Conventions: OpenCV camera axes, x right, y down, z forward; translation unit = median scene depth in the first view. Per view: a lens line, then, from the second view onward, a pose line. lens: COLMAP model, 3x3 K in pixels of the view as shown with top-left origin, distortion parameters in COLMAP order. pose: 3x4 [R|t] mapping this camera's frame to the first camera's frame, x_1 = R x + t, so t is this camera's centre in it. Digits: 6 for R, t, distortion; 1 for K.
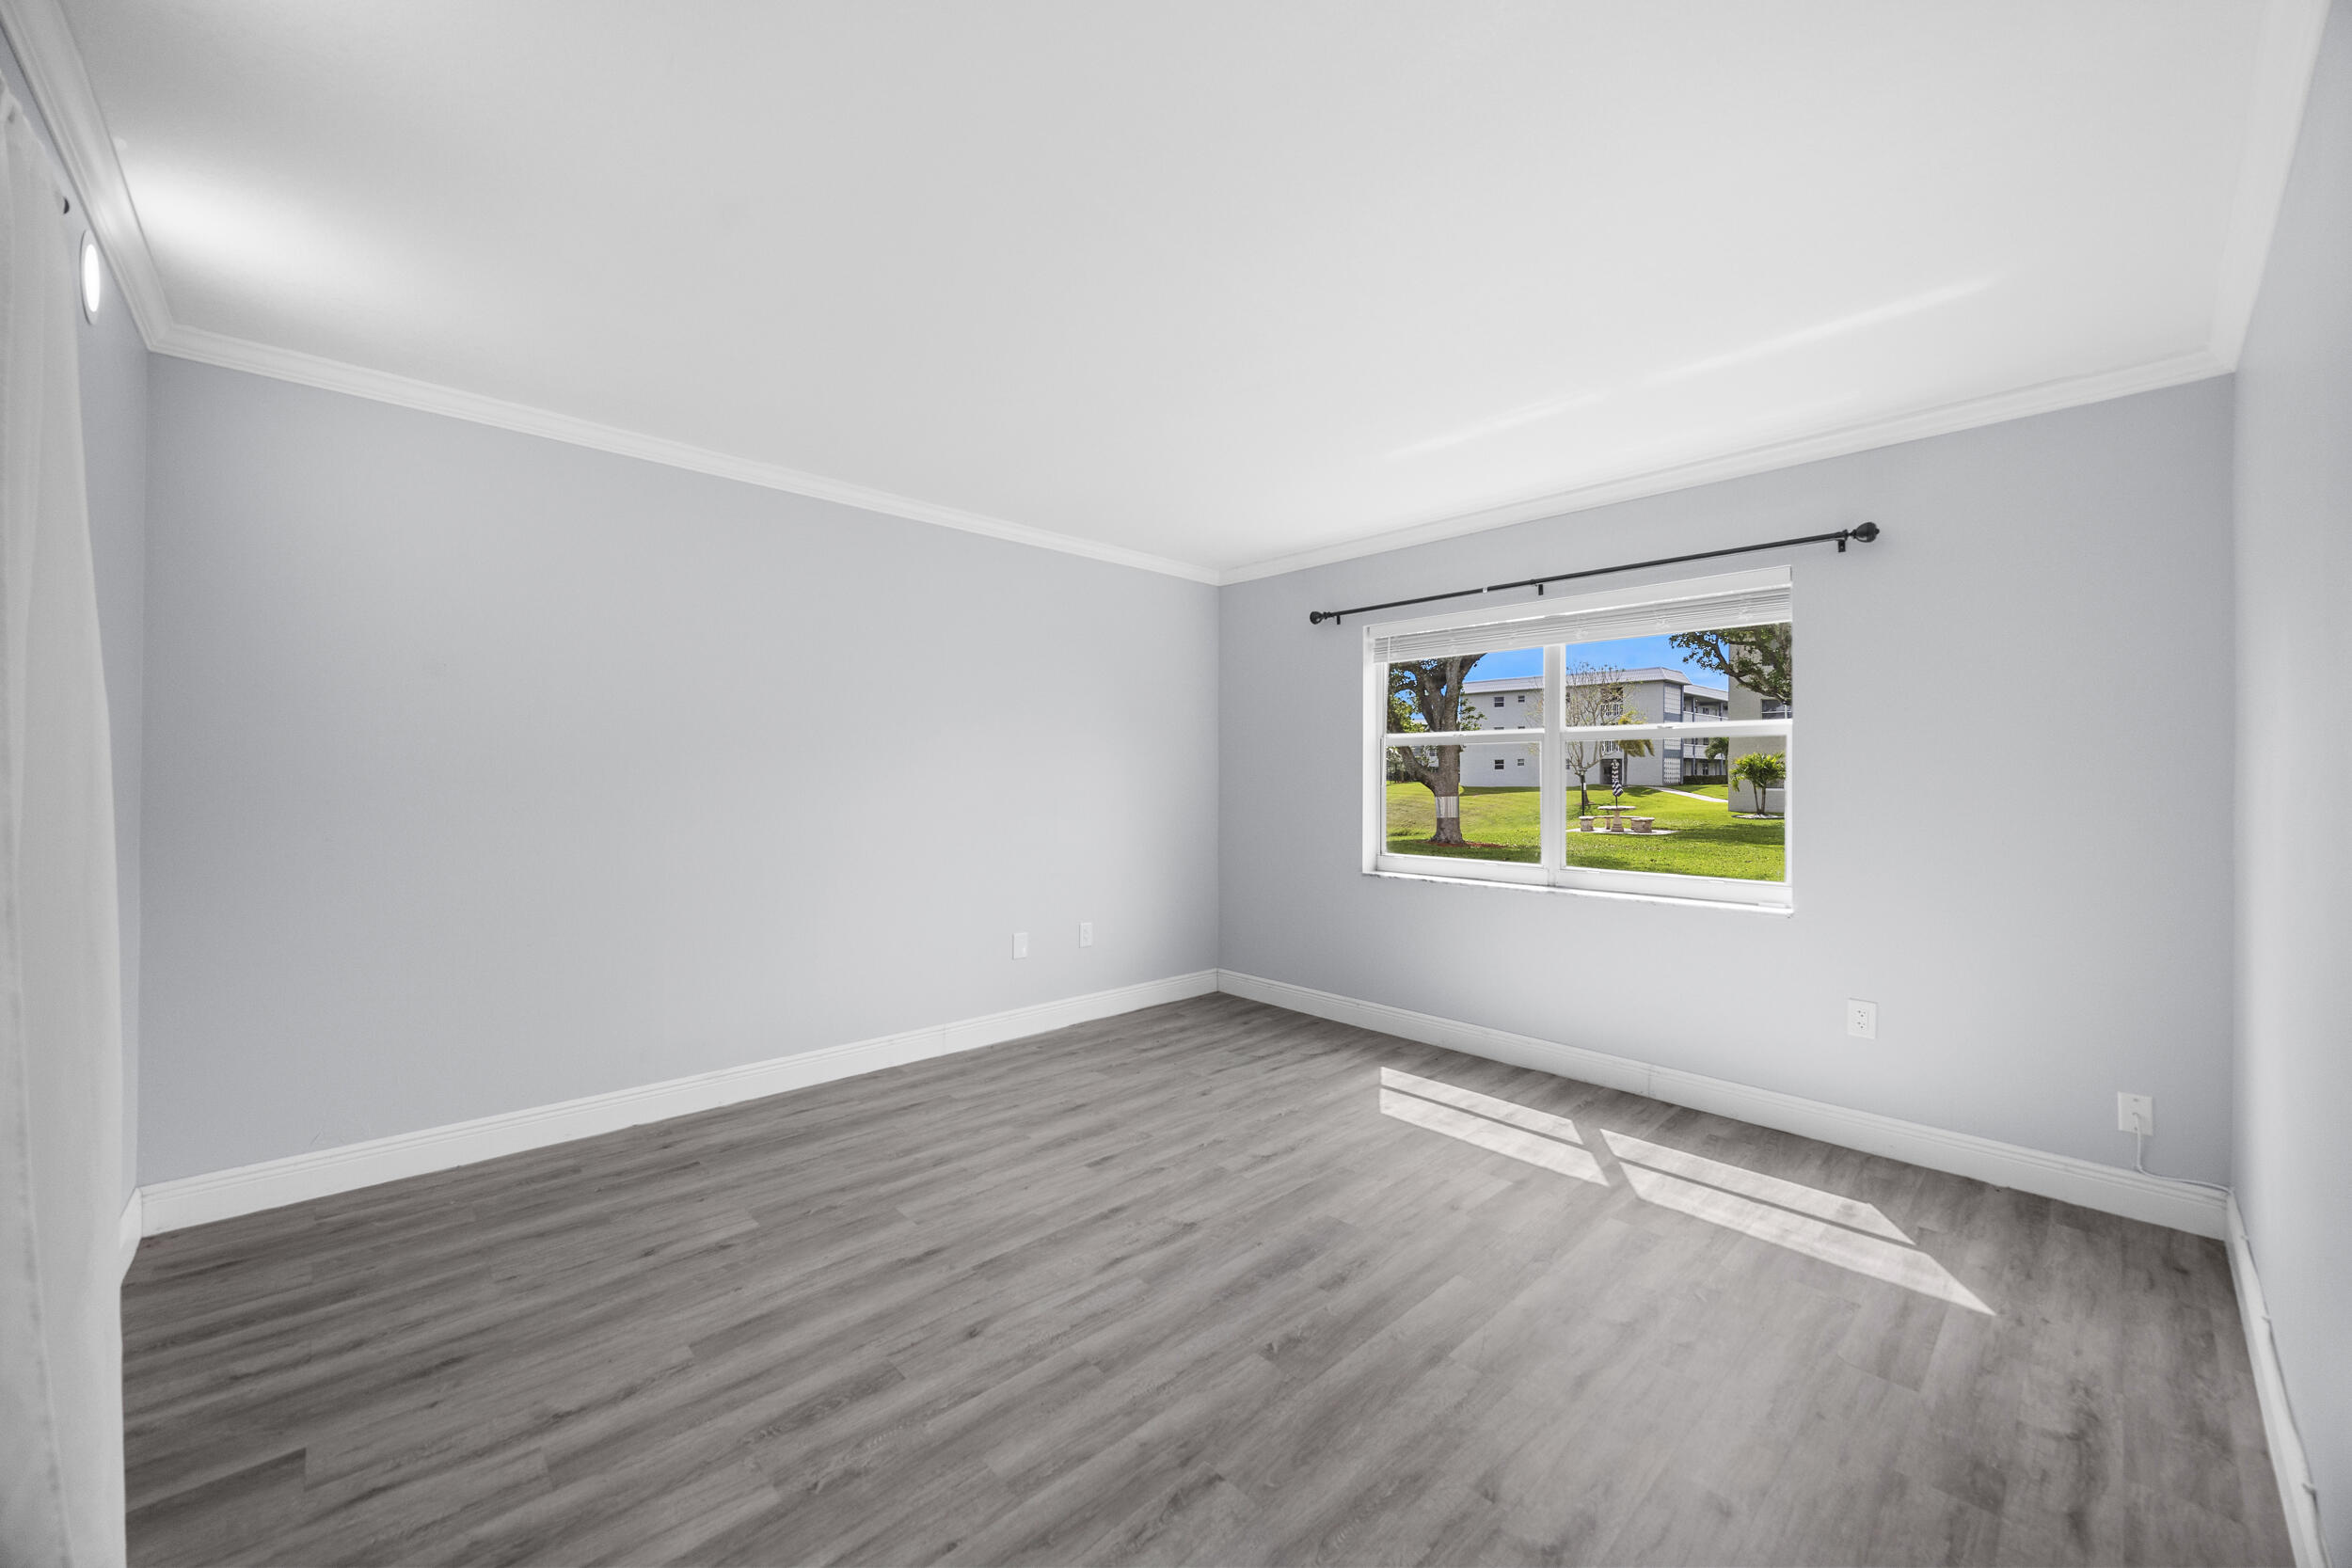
lens RADIAL K [[888.5, 0, 1185.4], [0, 888.5, 770.4], [0, 0, 1]] dist [-0.002499, 0.000189]
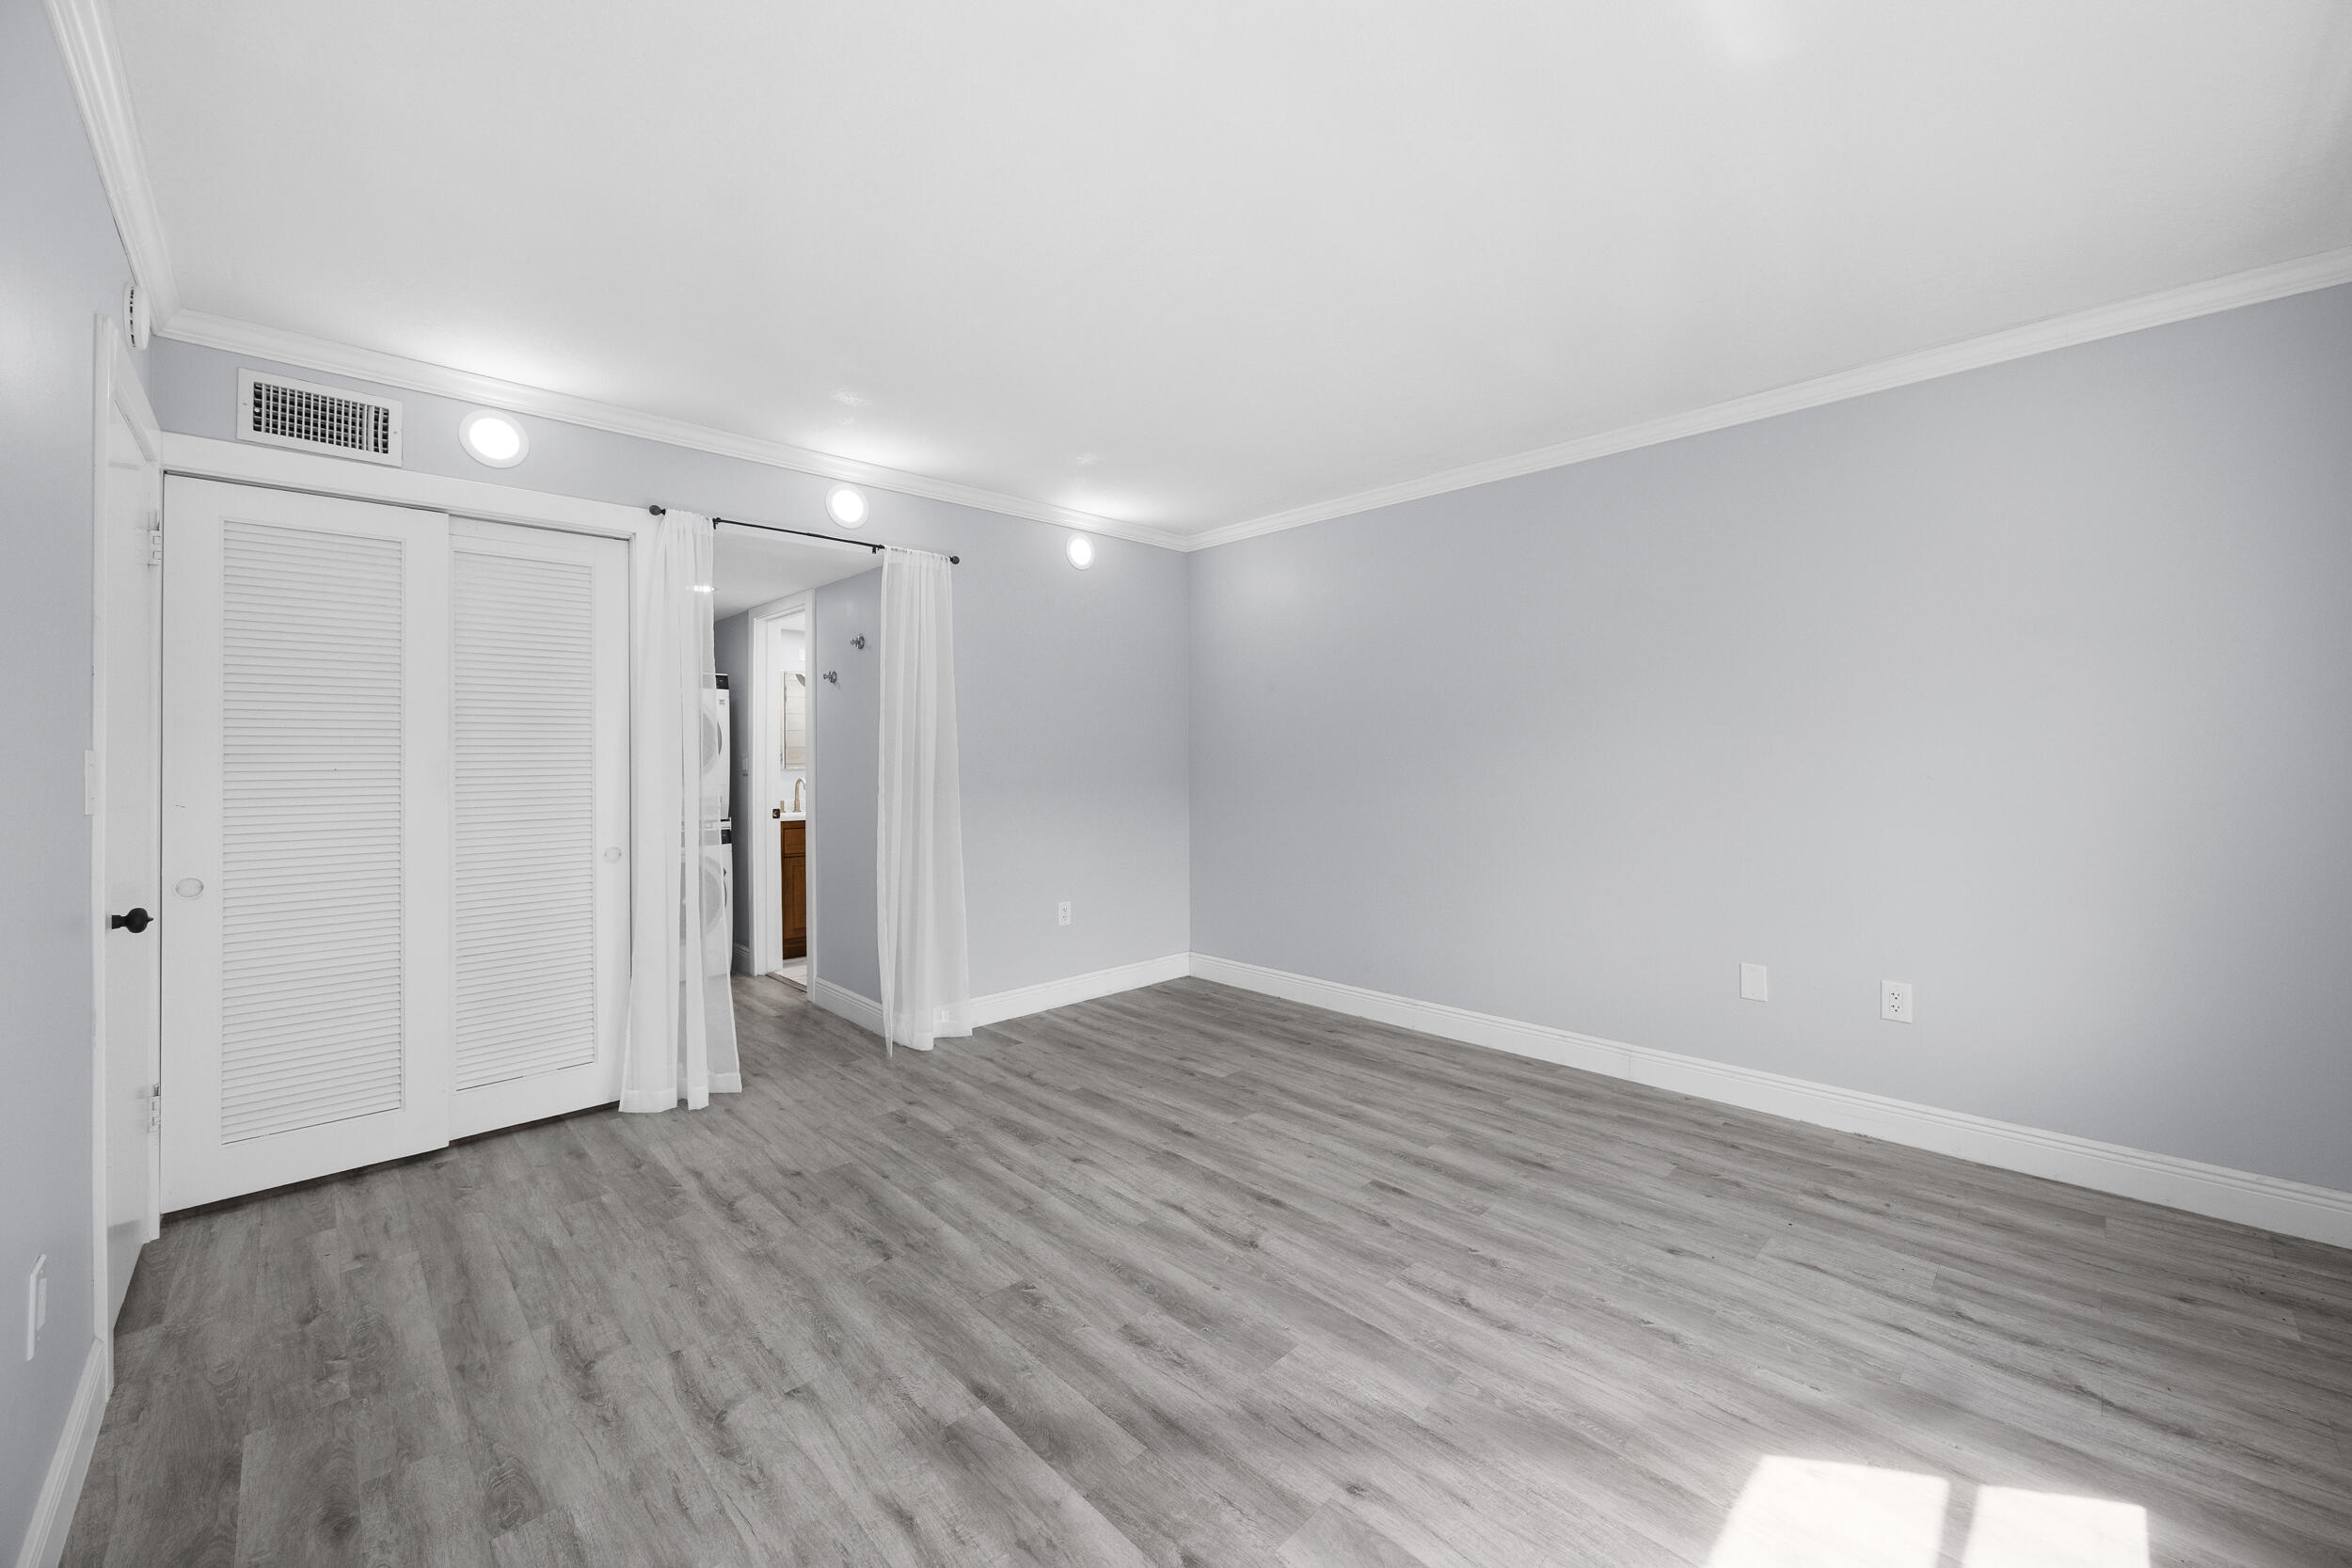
lens RADIAL K [[907.2, 0, 1187.0], [0, 907.2, 744.9], [0, 0, 1]] dist [-0.002919, -0.000045]
pose [[0.013809, -0.017997, -0.999743, 0.907079], [0.018497, 0.999672, -0.017741, 0.017552], [0.999734, -0.018247, 0.014138, 0.899796]]
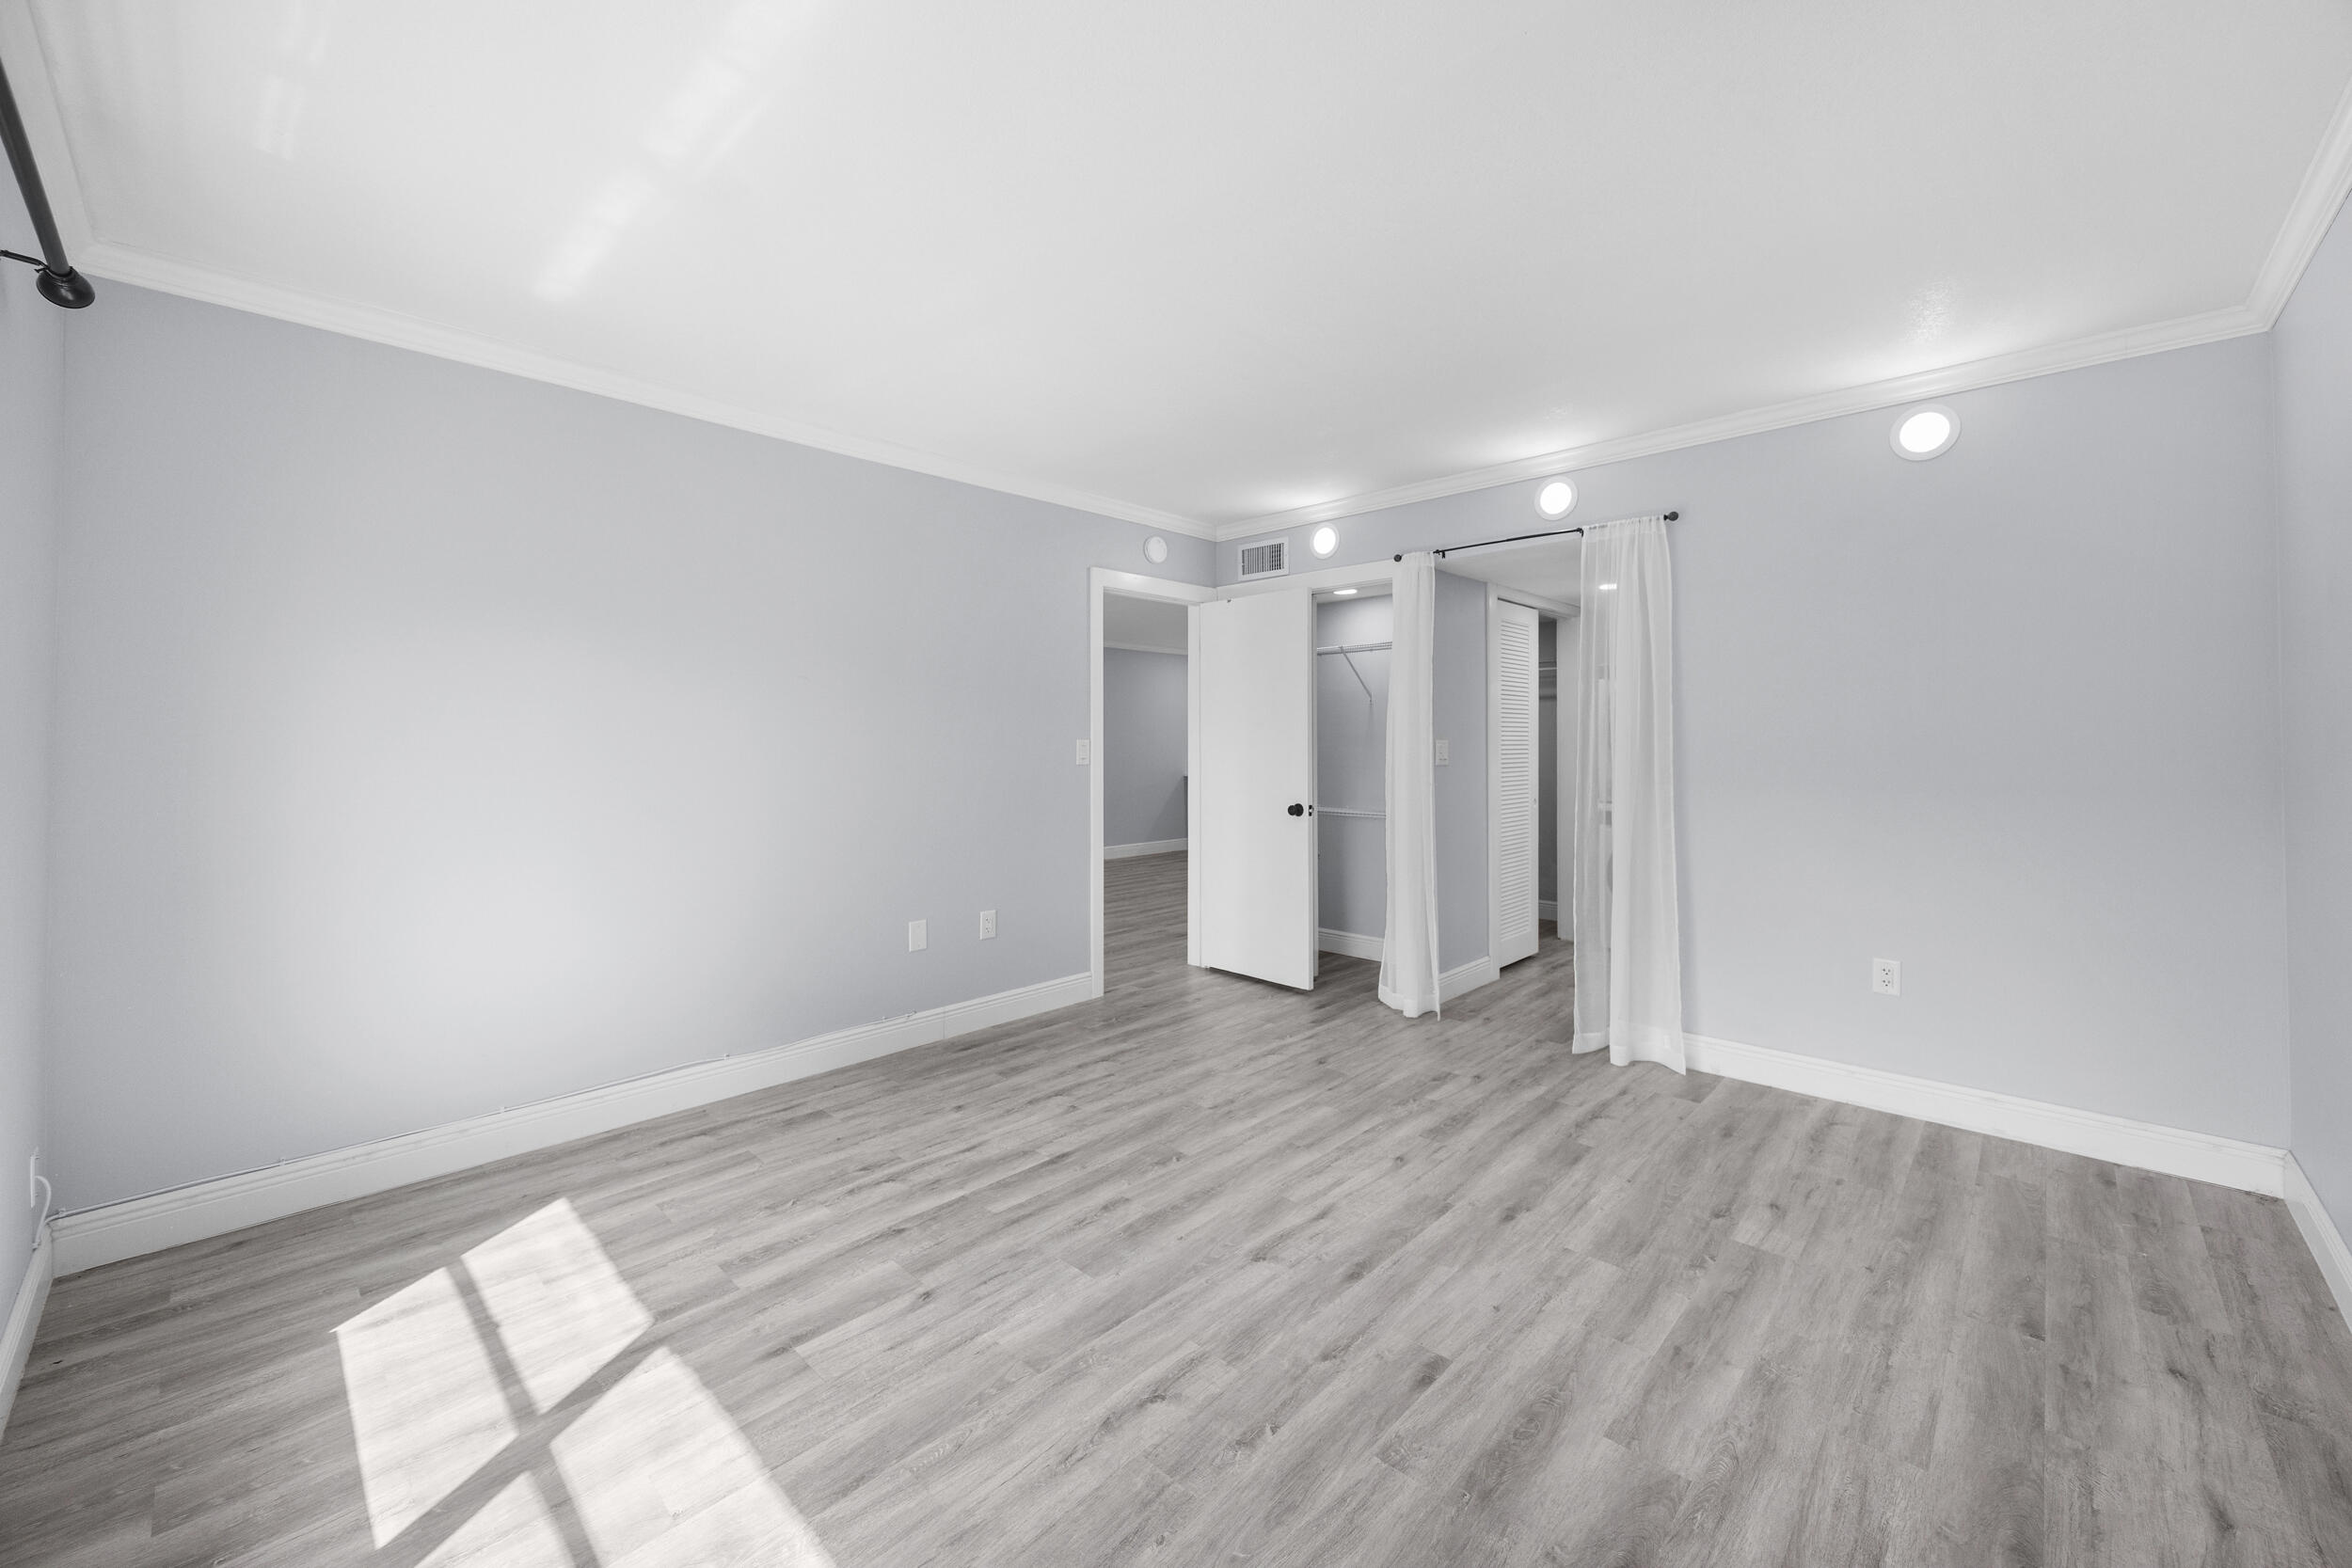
lens RADIAL K [[907.2, 0, 1187.0], [0, 907.2, 744.9], [0, 0, 1]] dist [-0.002919, -0.000045]
pose [[-0.998678, -0.003722, -0.051273, 0.118750], [-0.003227, 0.999948, -0.009724, 0.018982], [0.051306, -0.009546, -0.998637, 1.823937]]
